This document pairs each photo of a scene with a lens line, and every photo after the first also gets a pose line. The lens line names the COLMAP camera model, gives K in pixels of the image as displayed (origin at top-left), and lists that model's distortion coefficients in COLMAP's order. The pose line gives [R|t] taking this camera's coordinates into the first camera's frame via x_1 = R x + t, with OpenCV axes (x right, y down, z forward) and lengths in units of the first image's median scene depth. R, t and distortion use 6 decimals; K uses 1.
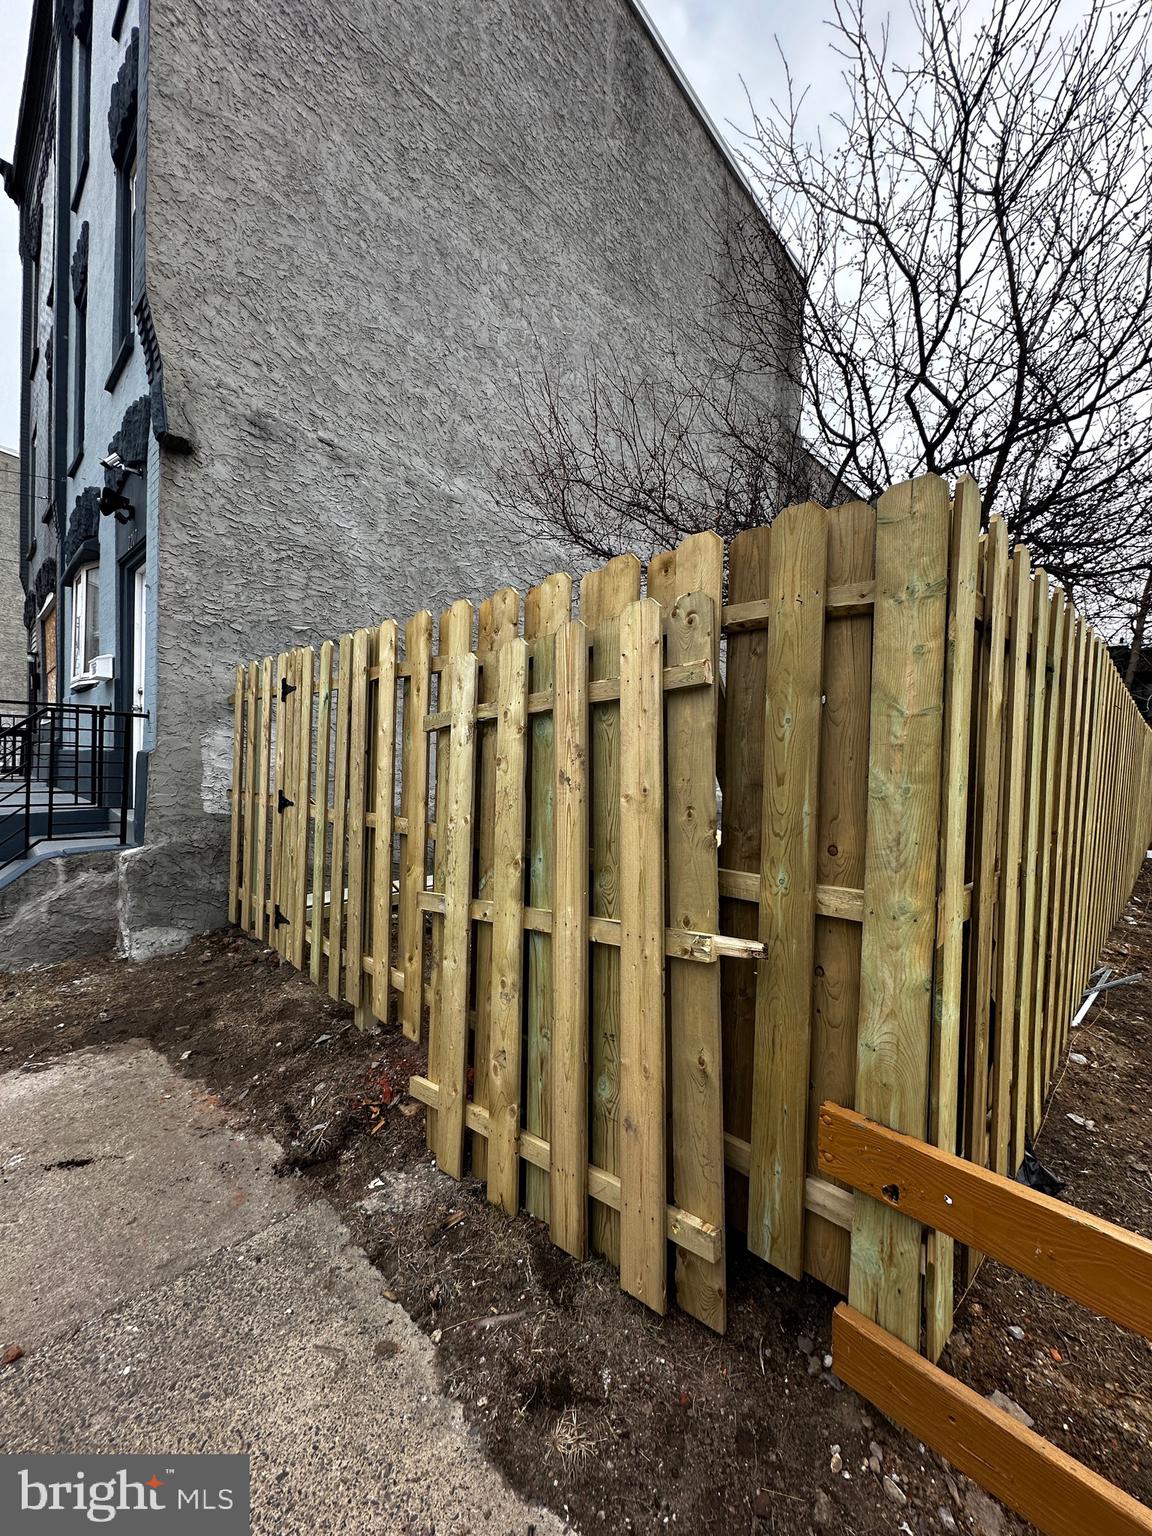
lens RADIAL K [[617.3, 0, 575.6], [0, 617.3, 769.0], [0, 0, 1]] dist [-0.000972, -0.000045]
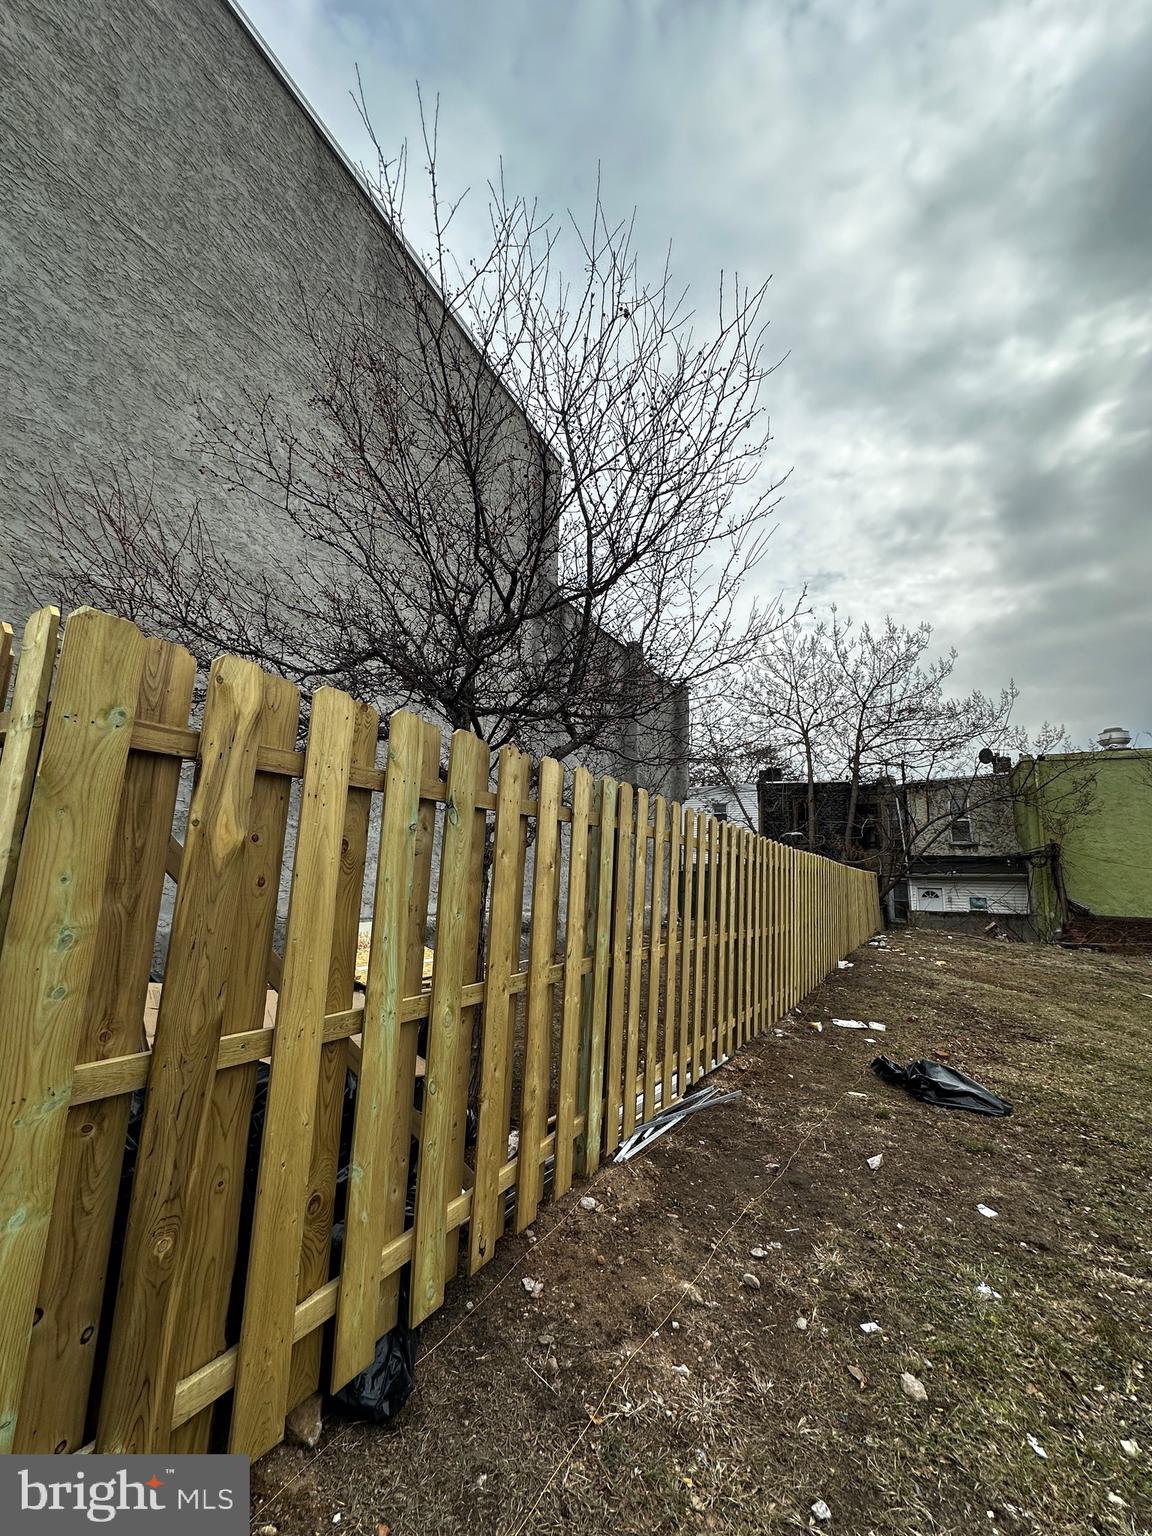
lens RADIAL K [[617.3, 0, 574.8], [0, 617.3, 768.6], [0, 0, 1]] dist [-0.000972, -0.000045]
pose [[0.964414, 0.044087, 0.260696, 0.240496], [0.006236, 0.981933, -0.189127, -0.006183], [-0.264324, 0.184022, 0.946715, -0.013764]]
